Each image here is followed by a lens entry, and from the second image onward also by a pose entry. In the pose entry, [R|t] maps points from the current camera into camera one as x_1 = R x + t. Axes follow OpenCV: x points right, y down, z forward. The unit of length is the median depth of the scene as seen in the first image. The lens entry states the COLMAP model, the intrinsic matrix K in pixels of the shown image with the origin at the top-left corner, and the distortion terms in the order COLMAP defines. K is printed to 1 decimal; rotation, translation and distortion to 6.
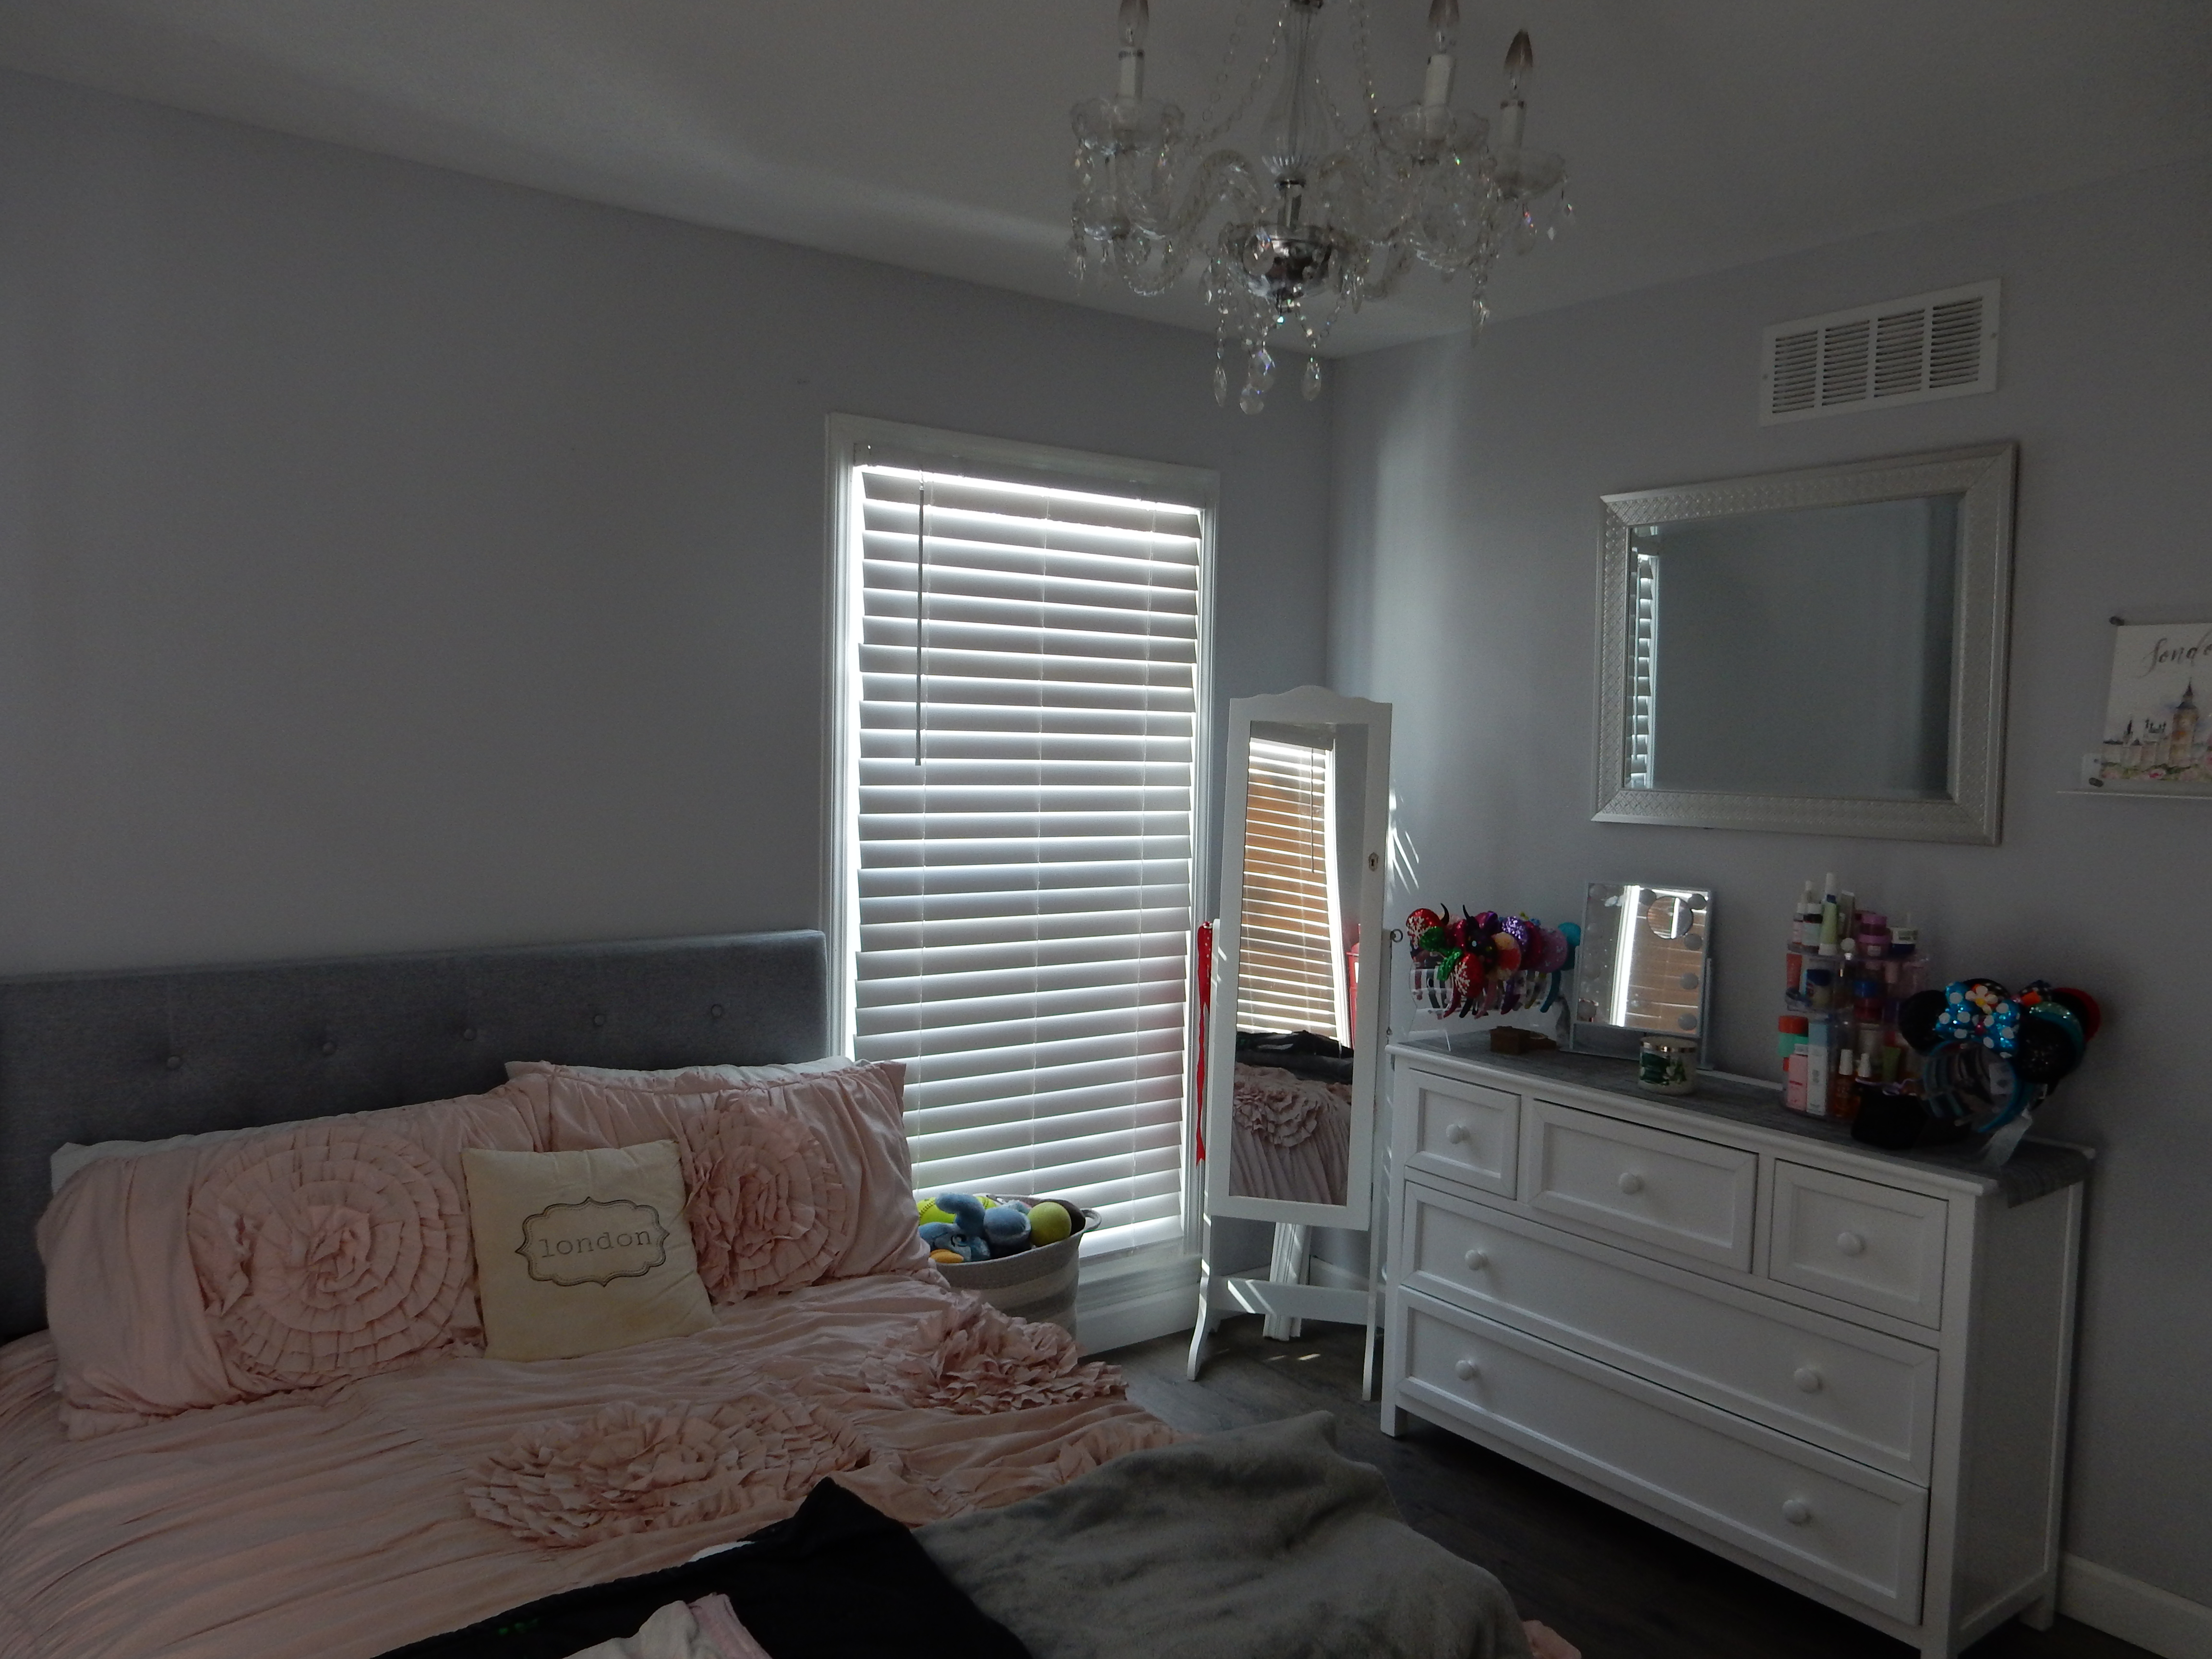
lens RADIAL K [[1644.5, 0, 1107.6], [0, 1644.5, 828.8], [0, 0, 1]] dist [0.011907, -0.004450]
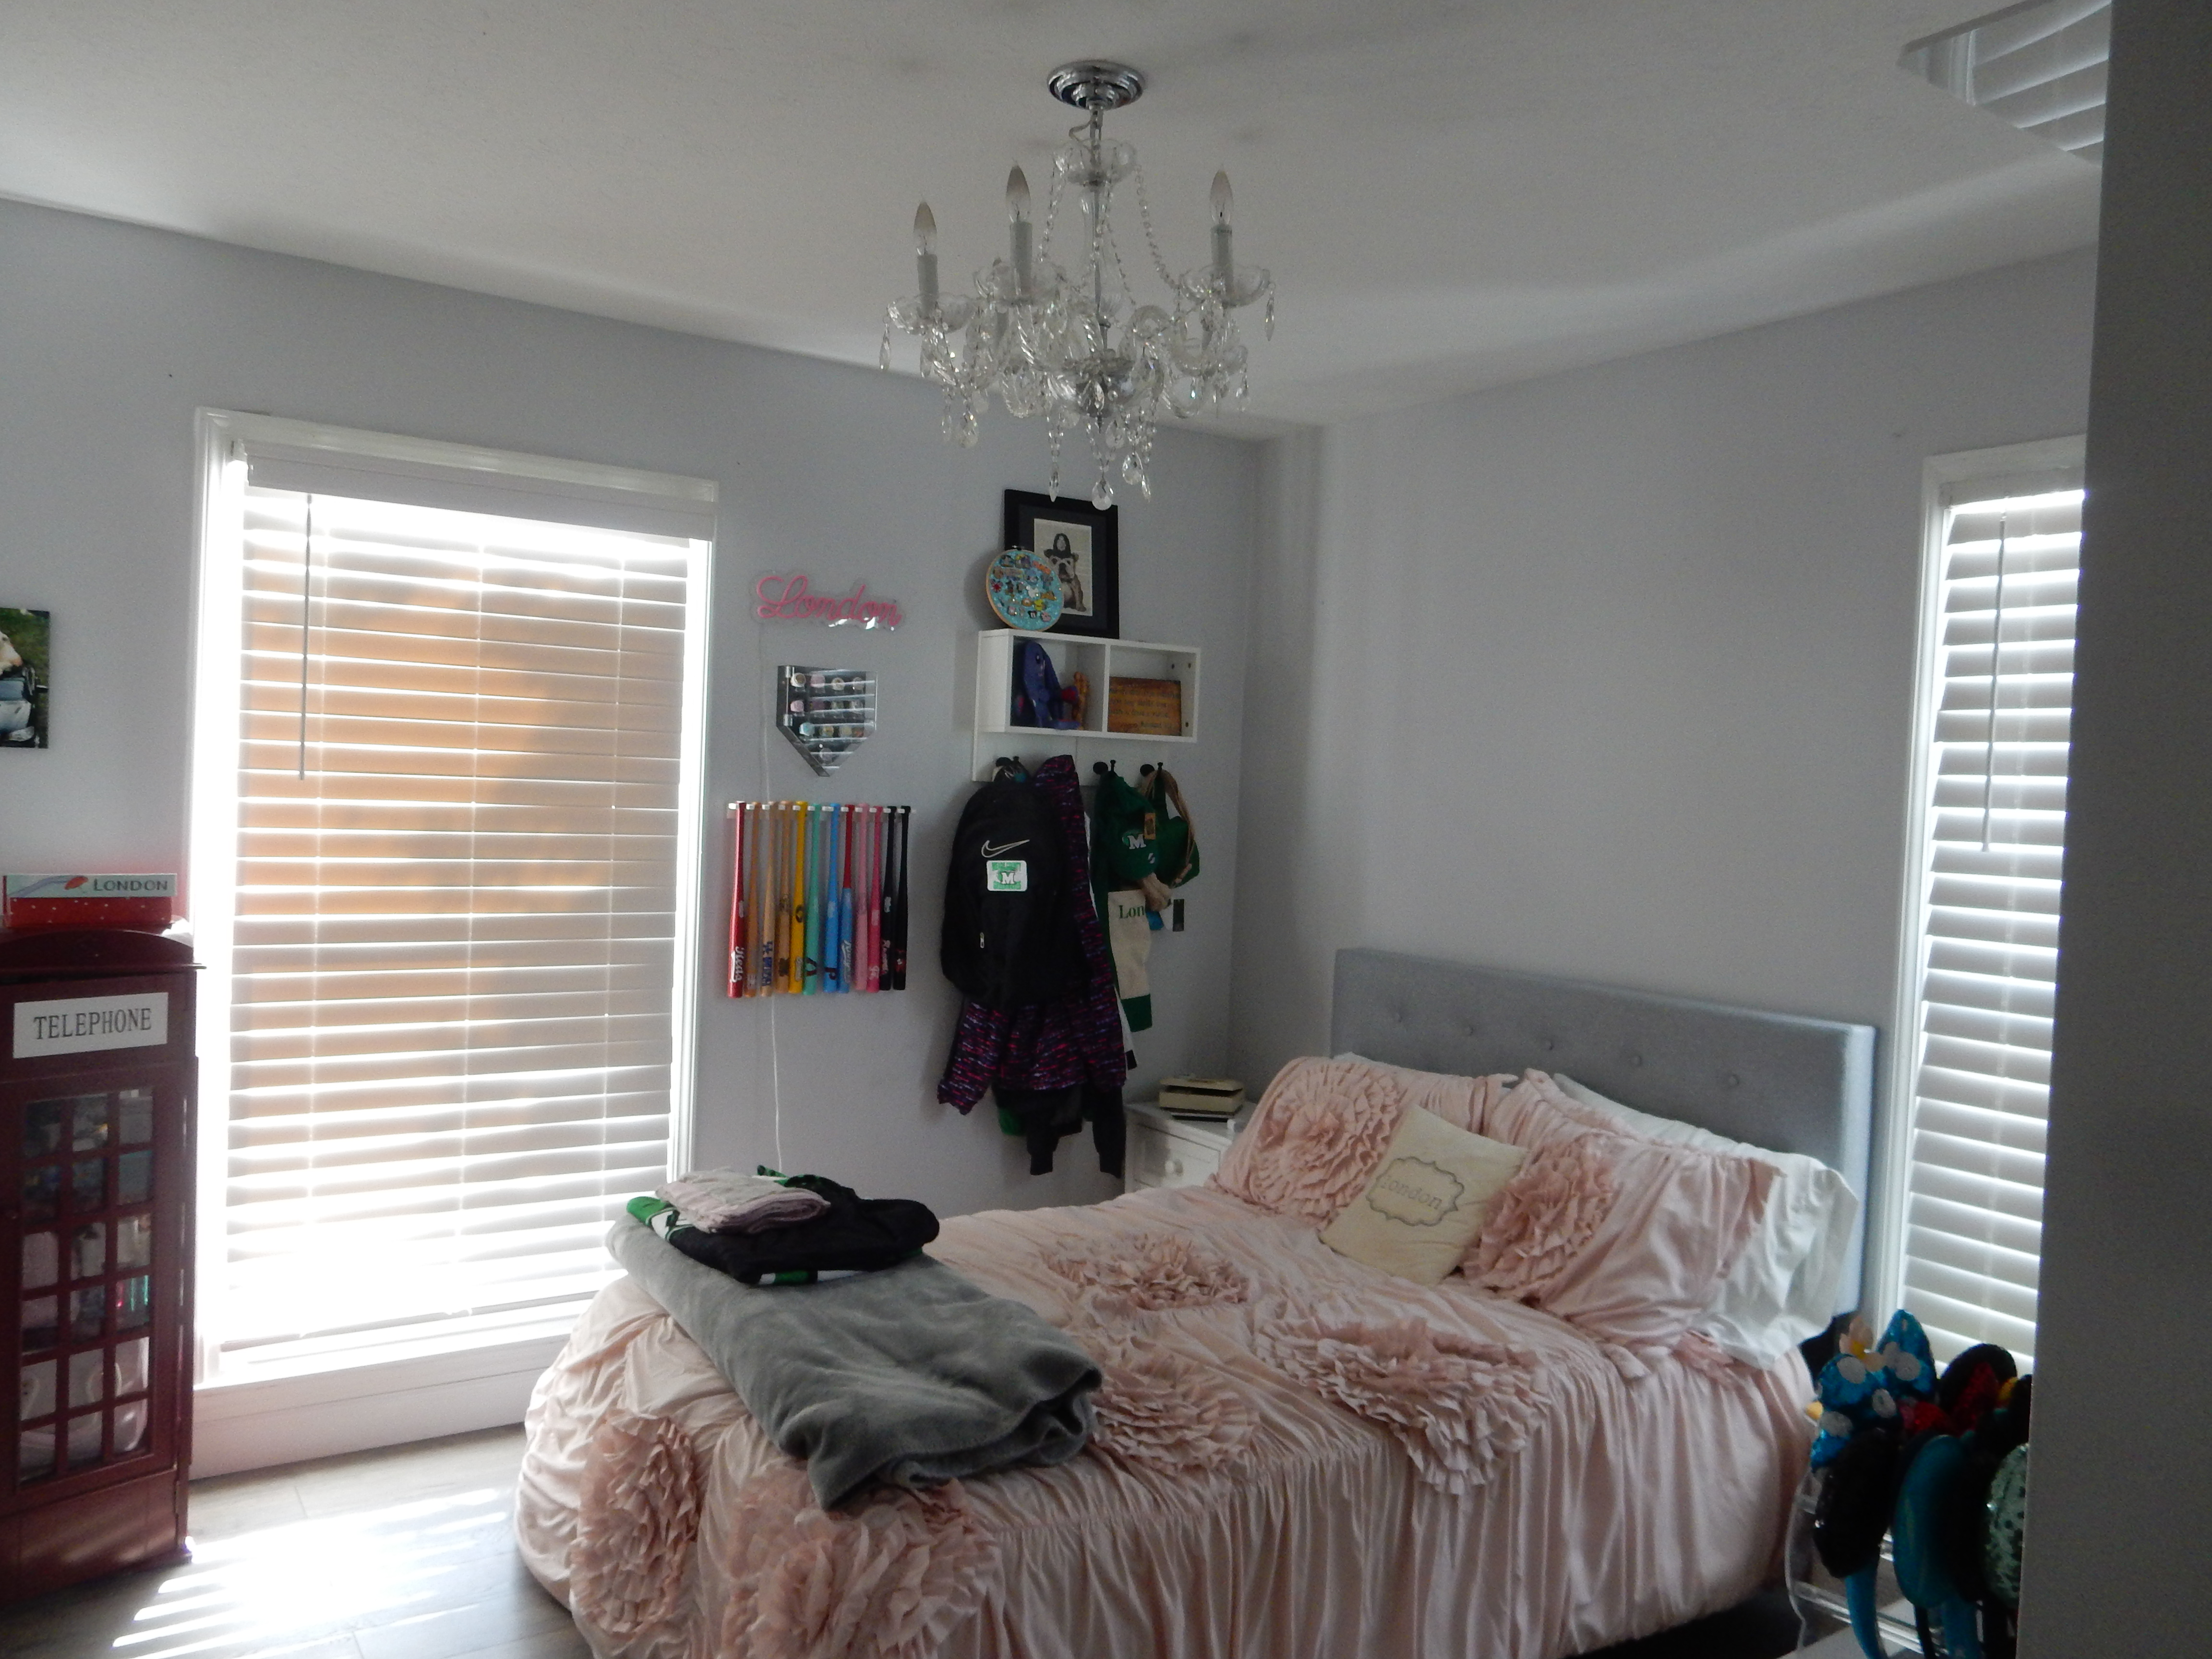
lens RADIAL K [[1644.5, 0, 1107.6], [0, 1644.5, 826.7], [0, 0, 1]] dist [0.011907, -0.004450]
pose [[-0.076760, -0.004758, -0.997038, 0.759959], [-0.088587, 0.996066, 0.002067, -0.013417], [0.993106, 0.088484, -0.076880, 0.631968]]
